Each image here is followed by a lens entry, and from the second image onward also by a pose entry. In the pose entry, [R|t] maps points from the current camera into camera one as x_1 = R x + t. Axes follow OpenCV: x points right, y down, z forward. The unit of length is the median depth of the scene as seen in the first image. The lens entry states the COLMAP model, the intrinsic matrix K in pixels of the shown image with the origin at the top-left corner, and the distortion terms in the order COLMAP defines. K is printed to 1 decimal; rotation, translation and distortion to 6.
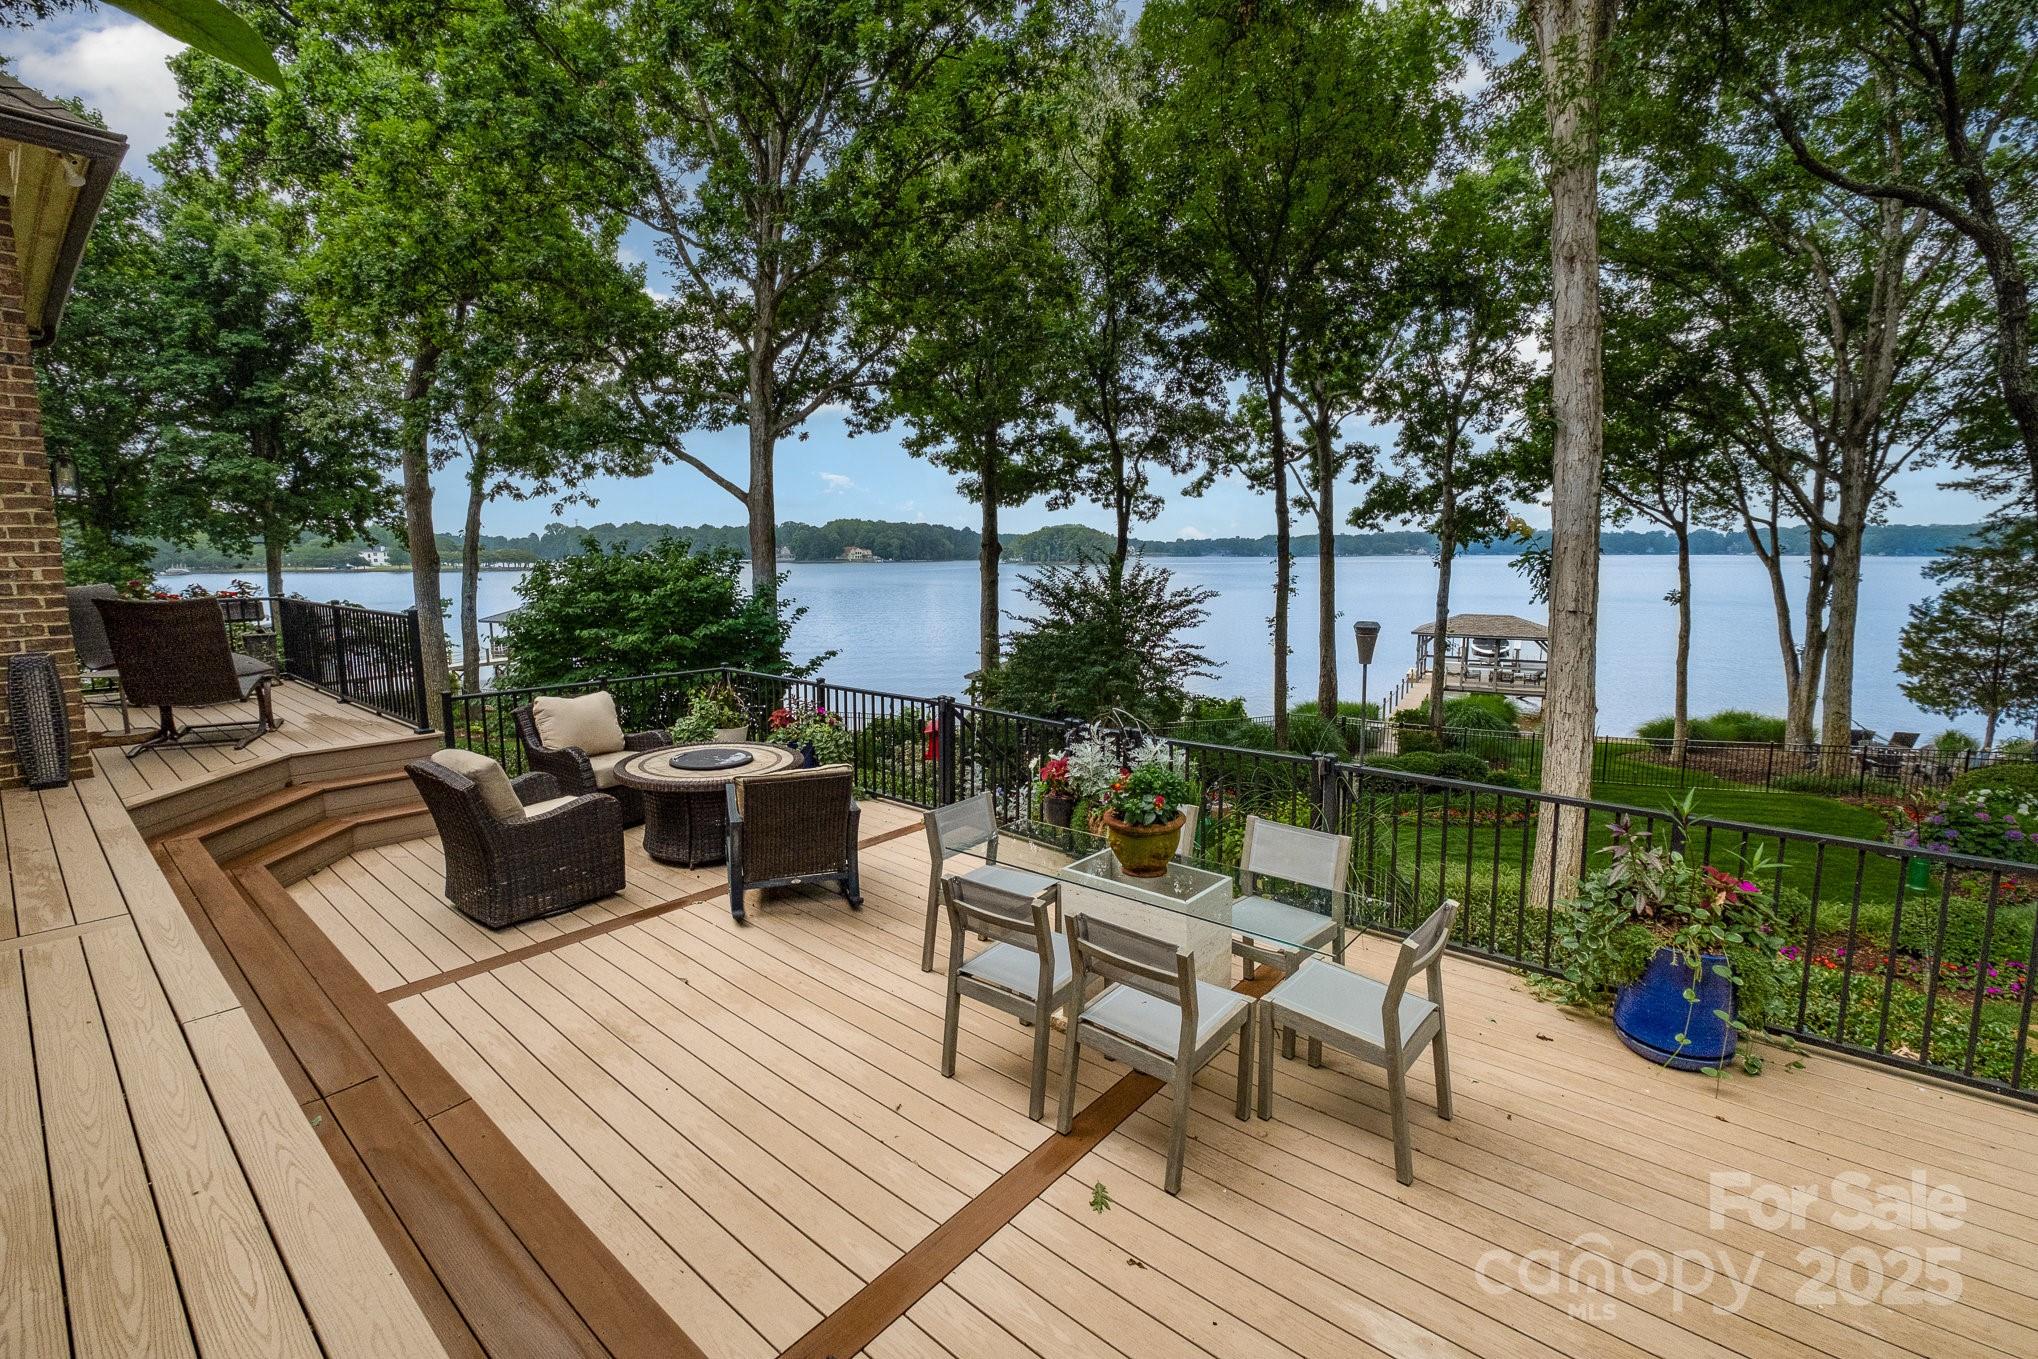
lens RADIAL K [[877.4, 0, 1027.2], [0, 877.4, 658.7], [0, 0, 1]] dist [-0.001109, -0.000140]
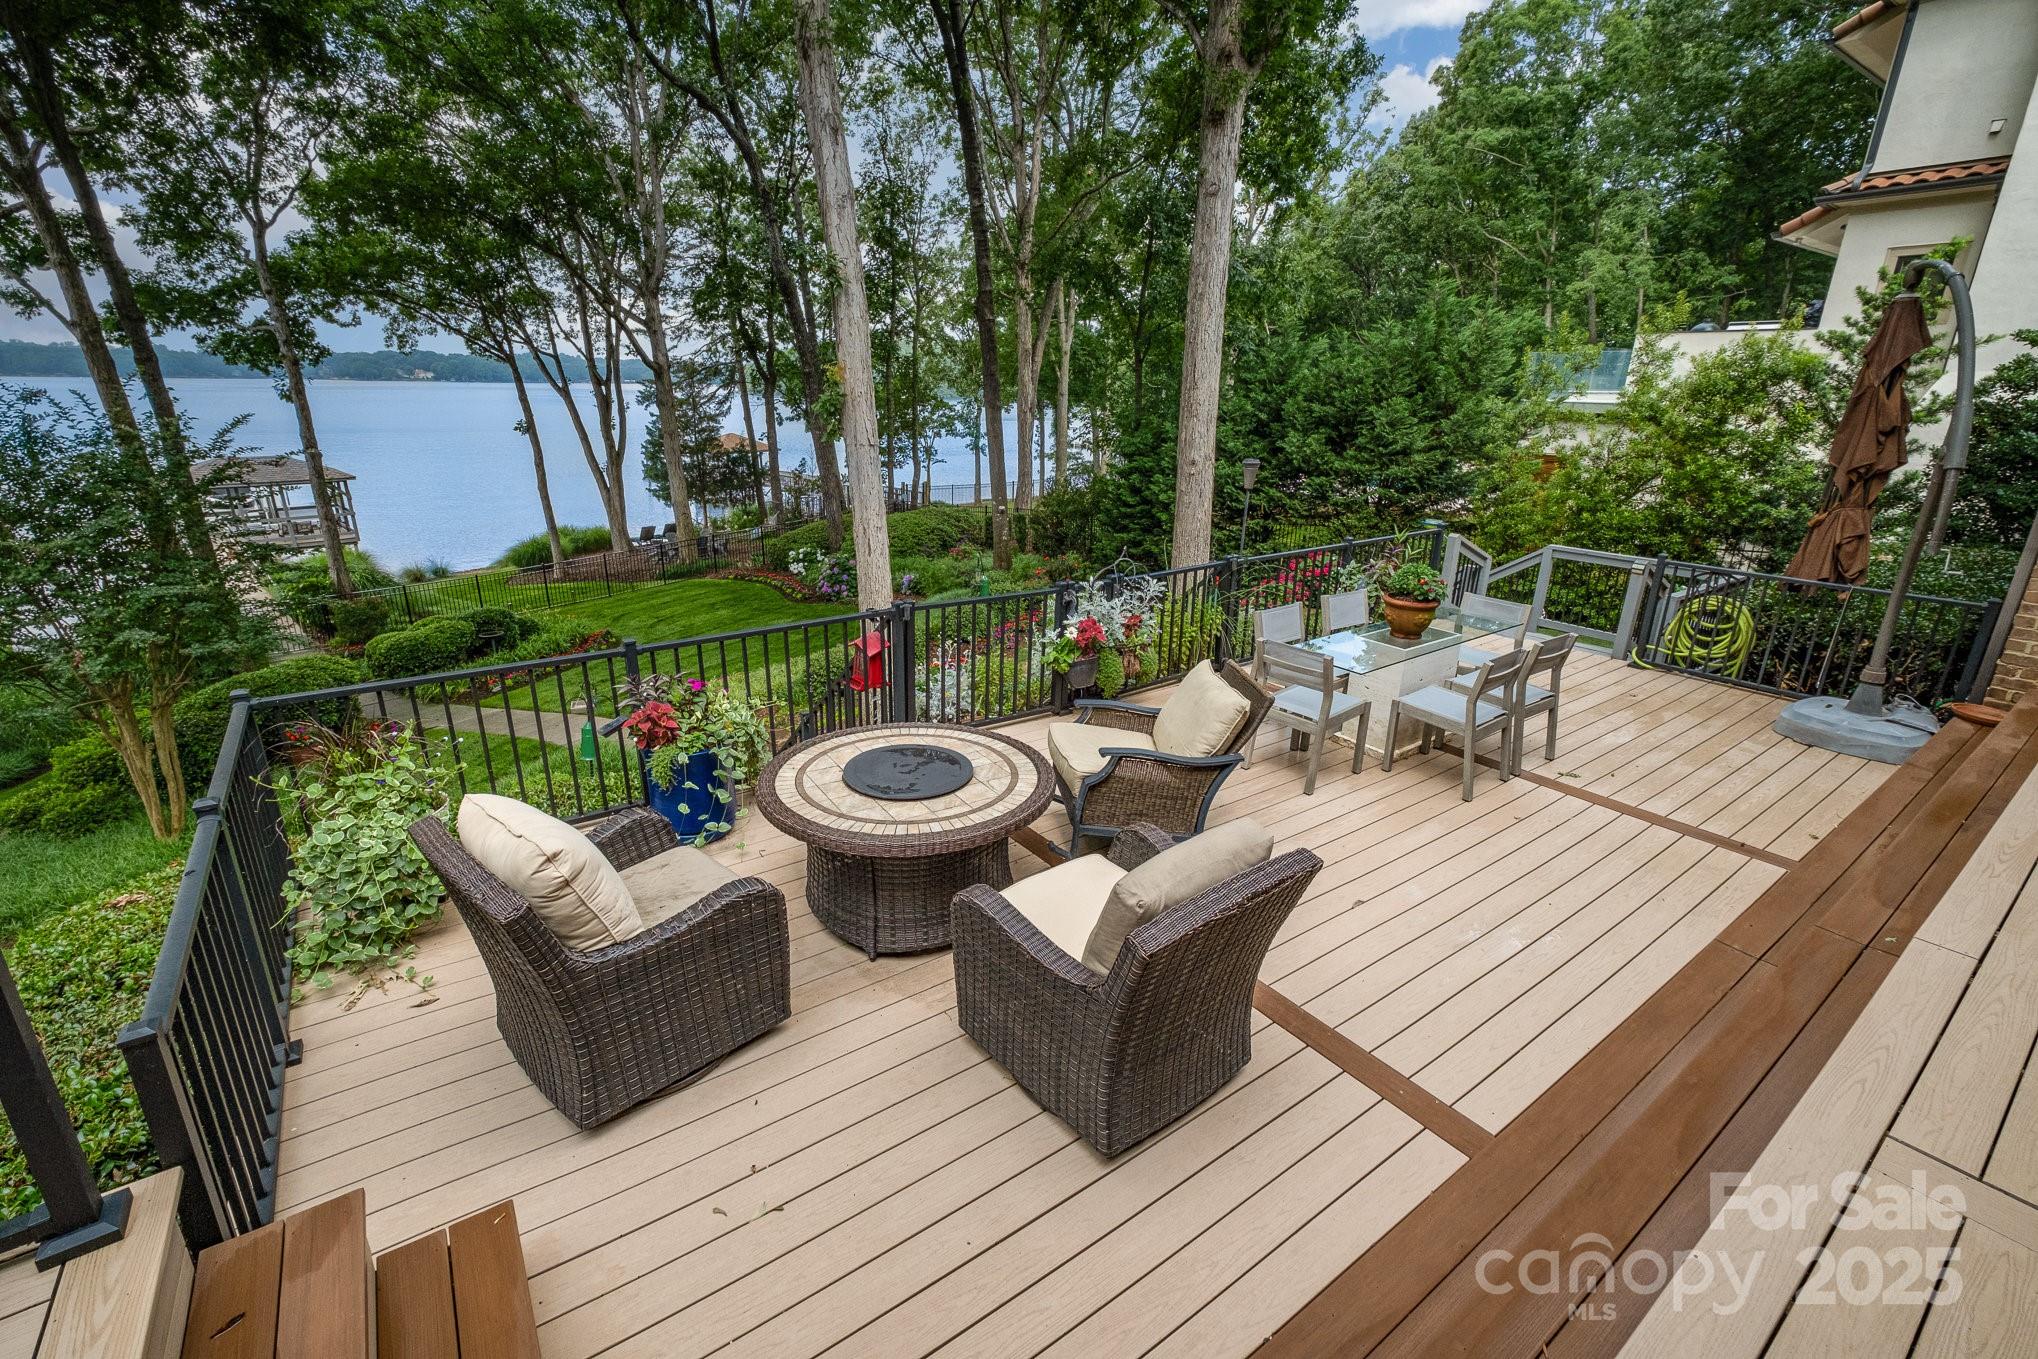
lens RADIAL K [[877.4, 0, 1027.2], [0, 877.4, 658.7], [0, 0, 1]] dist [-0.001109, -0.000140]
pose [[0.256790, -0.288280, 0.922471, -0.158285], [0.109722, 0.957003, 0.268527, -0.020678], [-0.960219, 0.032261, 0.277380, 0.135137]]
